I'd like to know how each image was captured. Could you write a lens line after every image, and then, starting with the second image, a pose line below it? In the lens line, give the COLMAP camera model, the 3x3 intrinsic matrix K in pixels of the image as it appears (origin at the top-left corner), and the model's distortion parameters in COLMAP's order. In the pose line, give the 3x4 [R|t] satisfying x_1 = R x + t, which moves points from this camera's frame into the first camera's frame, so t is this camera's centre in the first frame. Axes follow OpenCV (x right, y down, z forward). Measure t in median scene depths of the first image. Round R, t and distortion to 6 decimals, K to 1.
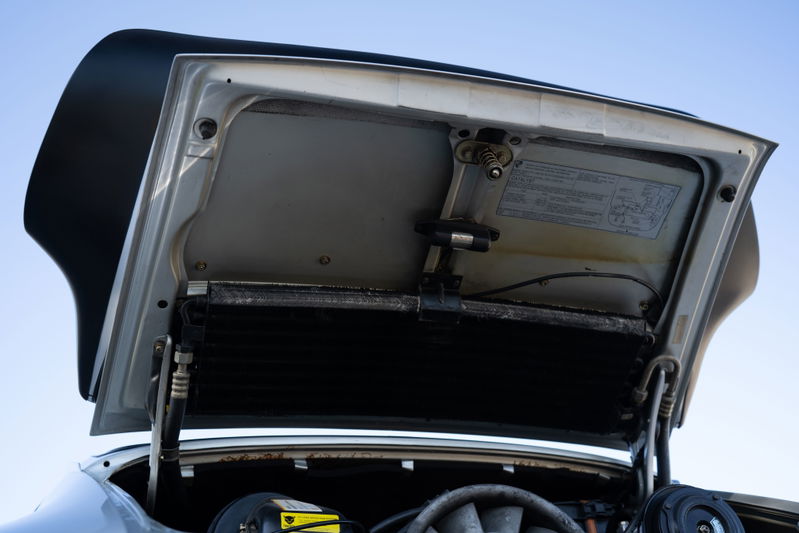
lens RADIAL K [[937.7, 0, 411.9], [0, 937.7, 267.1], [0, 0, 1]] dist [0.002433, 0.026182]
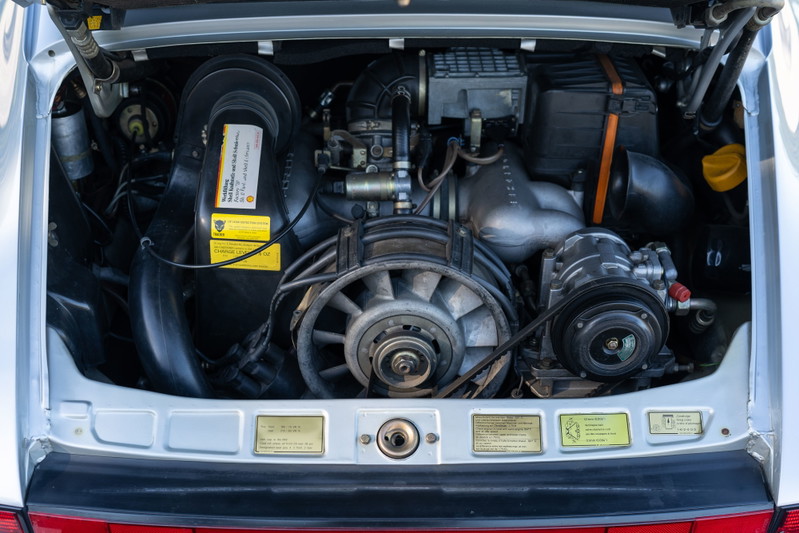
lens RADIAL K [[957.2, 0, 384.5], [0, 957.2, 267.4], [0, 0, 1]] dist [-0.003678, 0.043391]
pose [[0.955242, 0.253195, -0.152989, 0.173131], [0.092197, 0.236593, 0.967225, -0.589052], [0.281092, -0.938038, 0.202660, 0.677326]]
